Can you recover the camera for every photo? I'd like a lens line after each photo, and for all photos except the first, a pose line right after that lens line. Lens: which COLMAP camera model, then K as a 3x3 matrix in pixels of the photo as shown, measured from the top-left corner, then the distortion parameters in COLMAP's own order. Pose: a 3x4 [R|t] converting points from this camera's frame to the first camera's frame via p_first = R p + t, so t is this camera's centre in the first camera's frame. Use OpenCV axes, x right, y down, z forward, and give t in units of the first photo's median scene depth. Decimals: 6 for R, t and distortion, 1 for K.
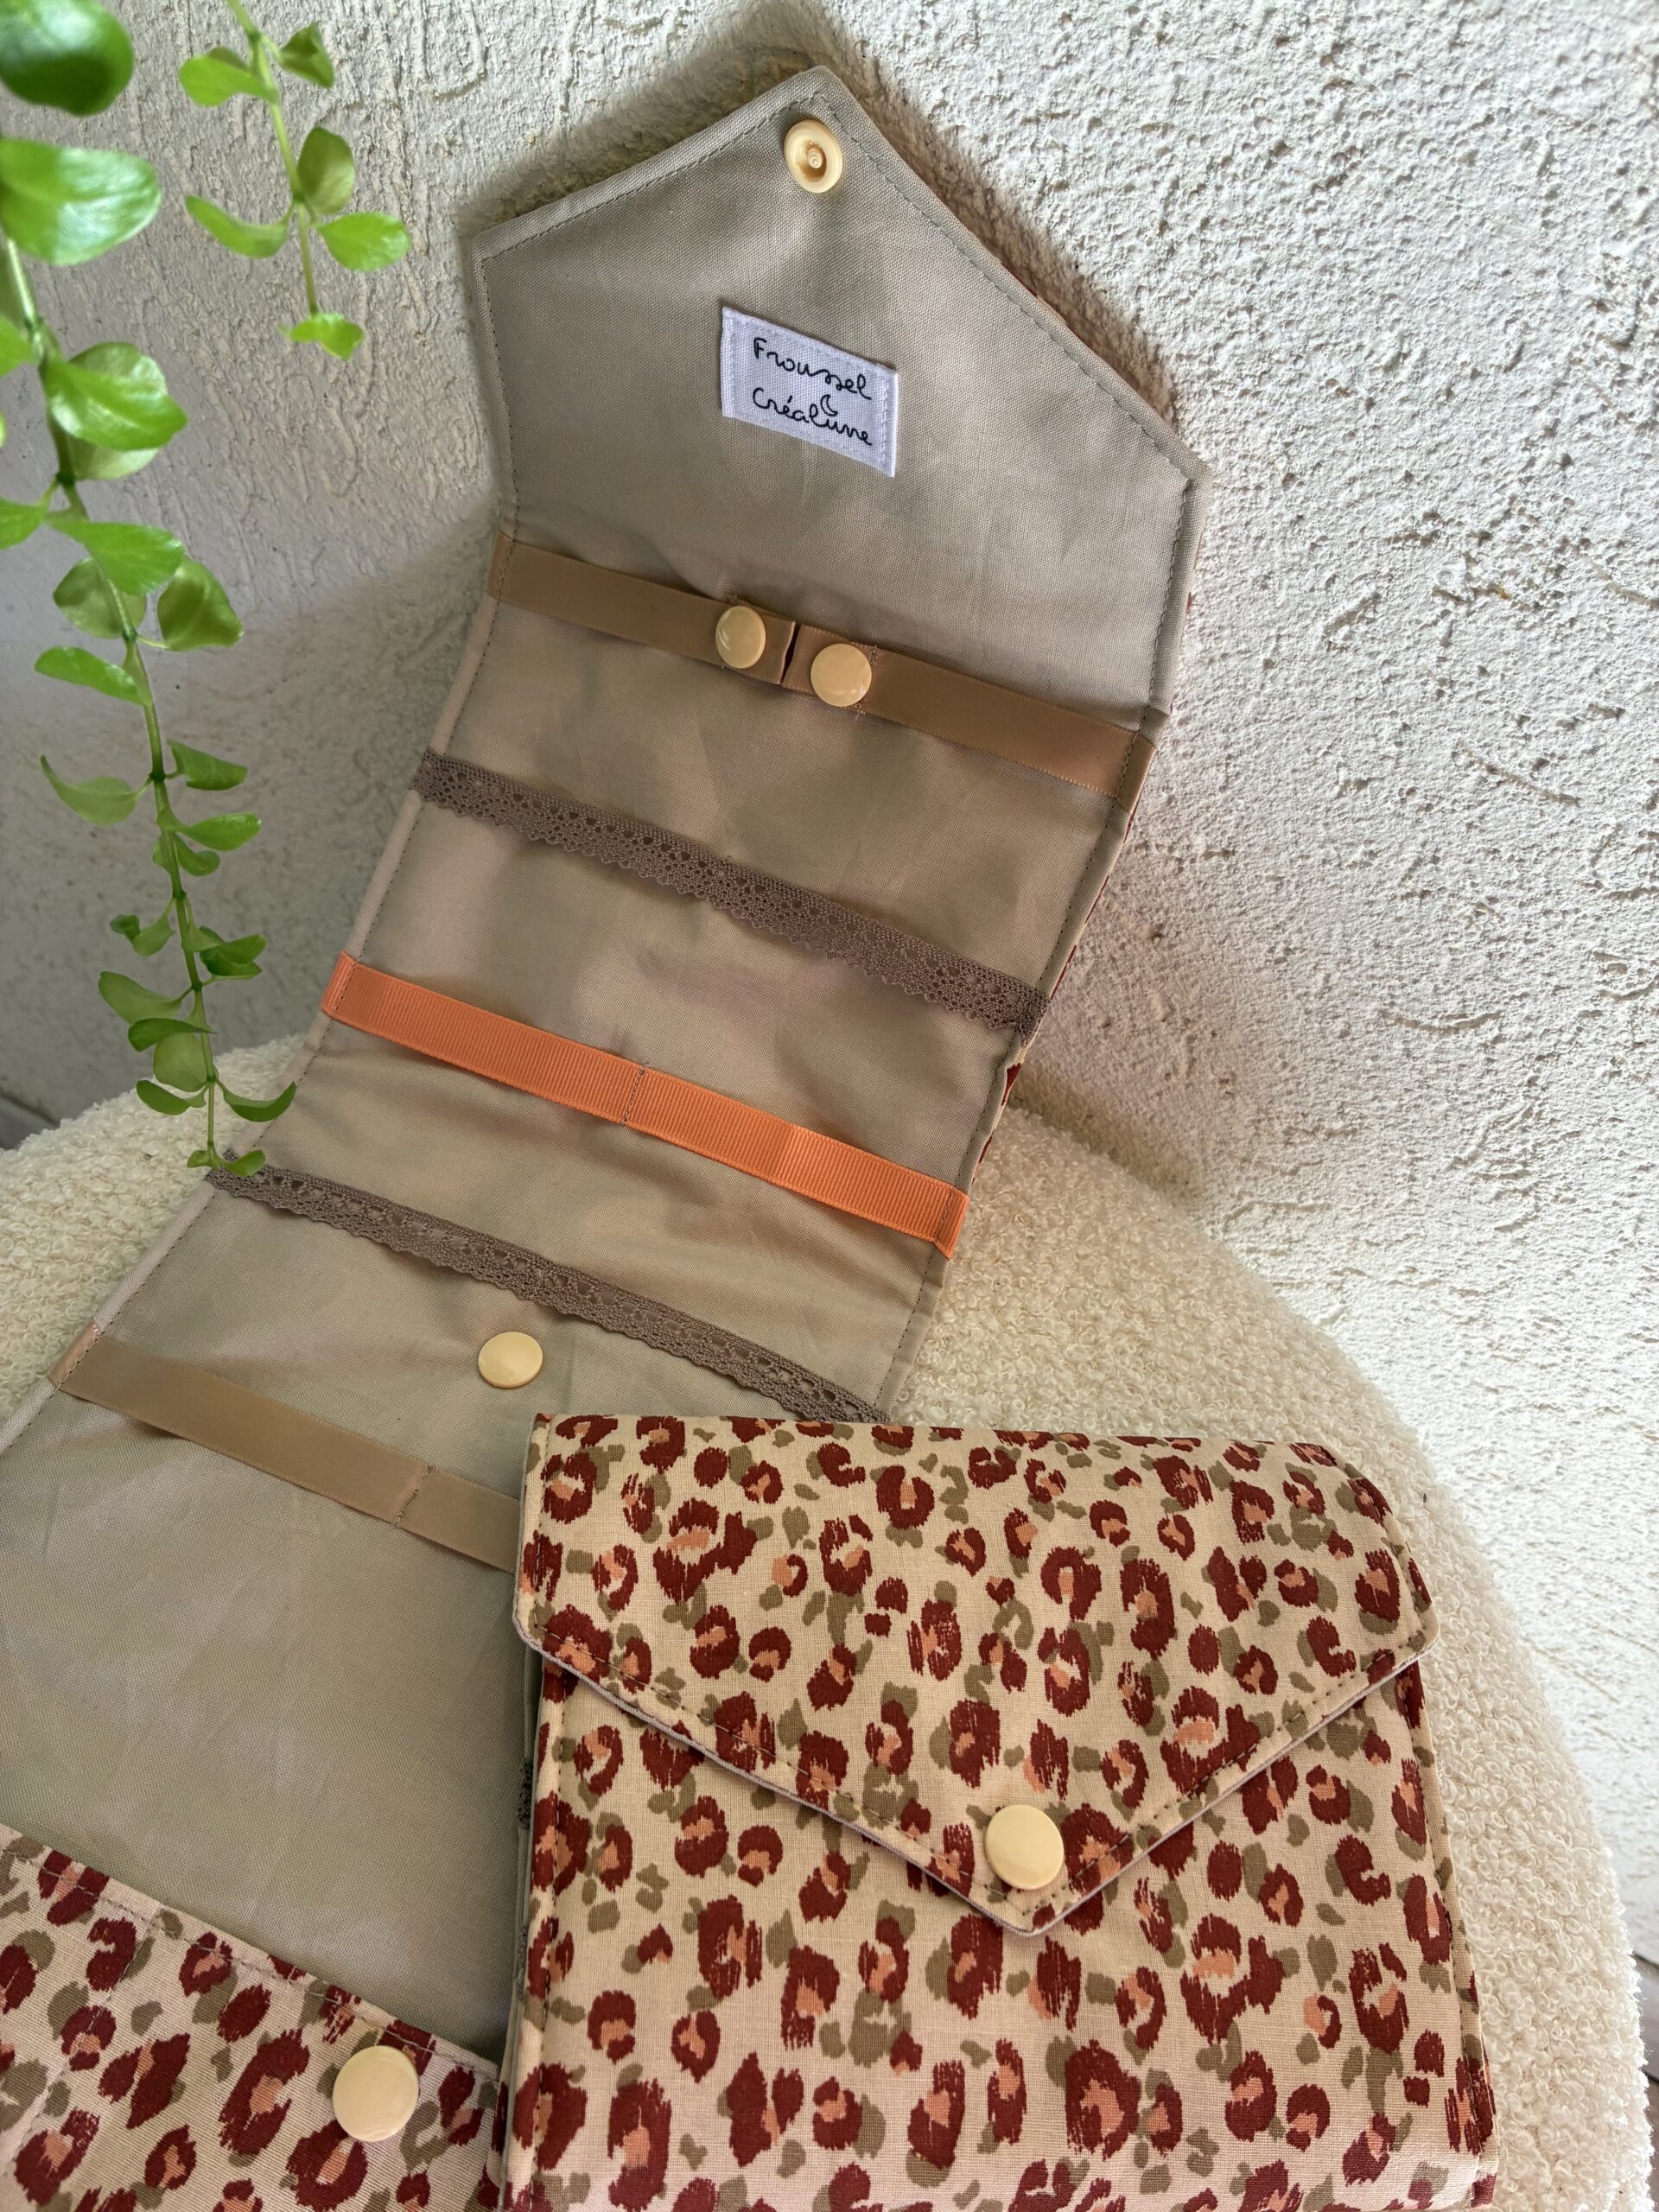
lens RADIAL K [[1696.8, 0, 814.1], [0, 1696.8, 1106.7], [0, 0, 1]] dist [0.026500, -0.018696]
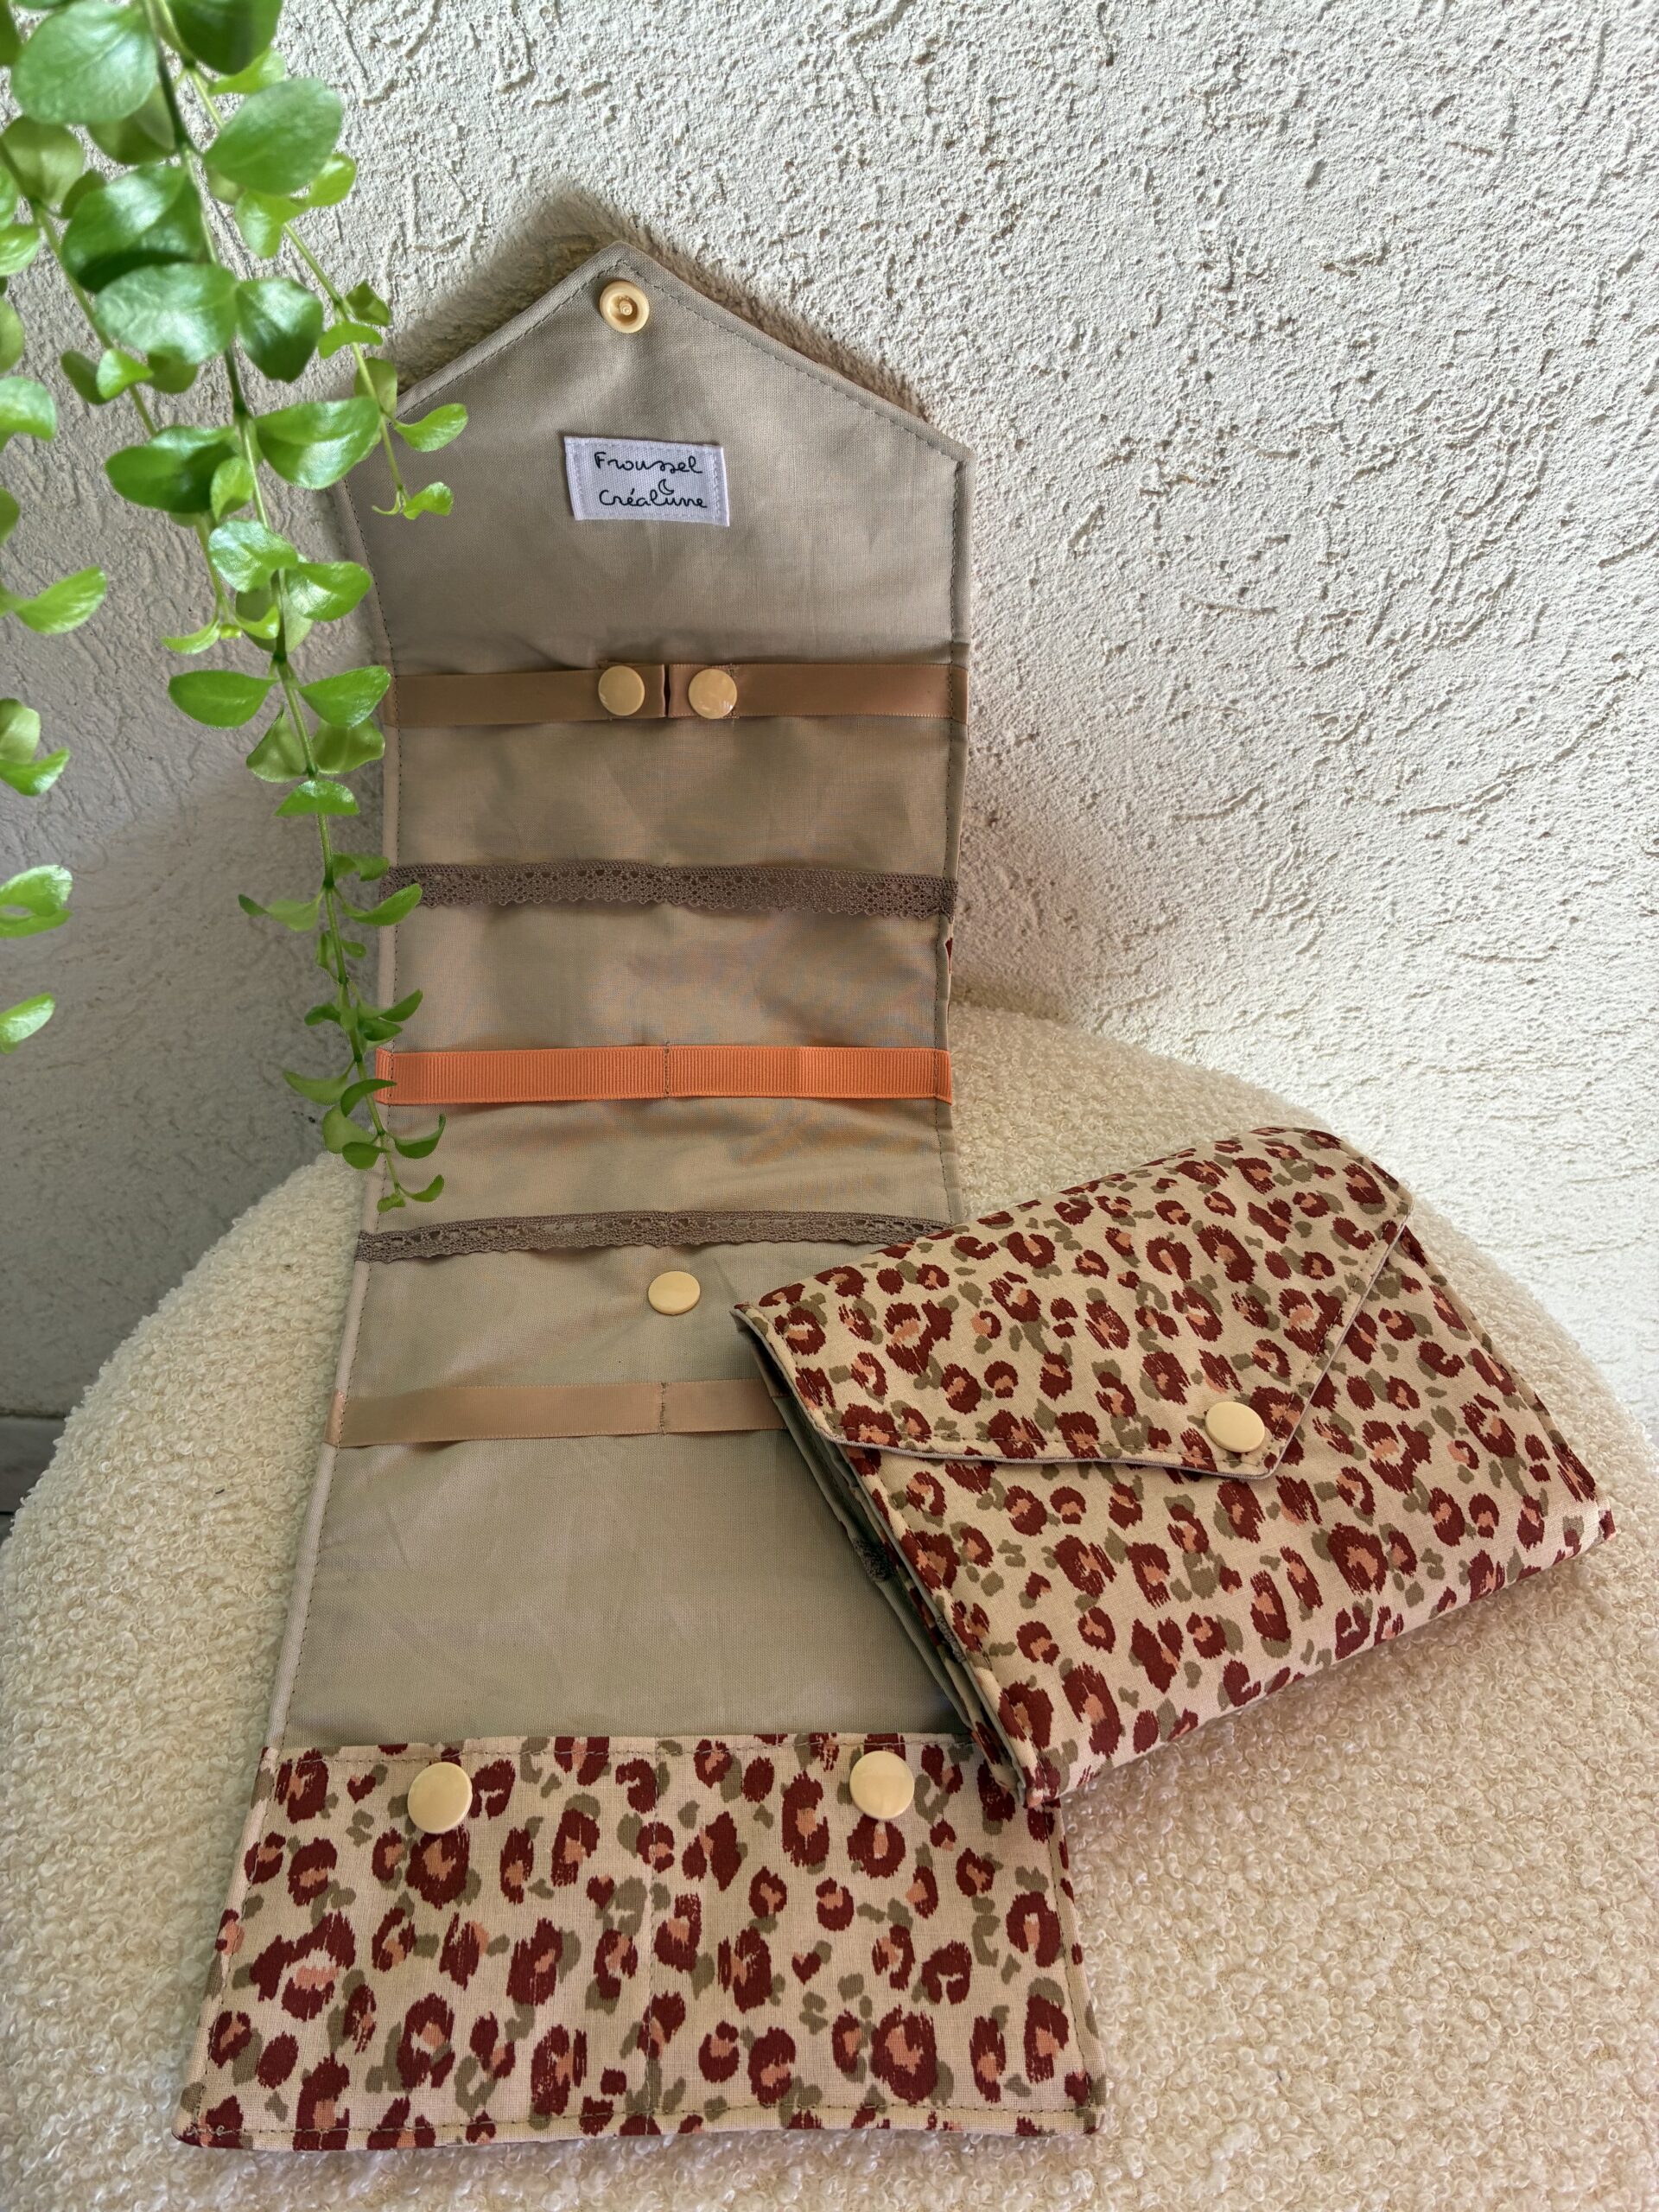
lens RADIAL K [[1696.8, 0, 814.1], [0, 1696.8, 1106.7], [0, 0, 1]] dist [0.026500, -0.018696]
pose [[0.911403, -0.346644, 0.221772, -0.380299], [0.356824, 0.934150, -0.006280, 0.081848], [-0.204992, 0.084858, 0.975078, -0.265161]]
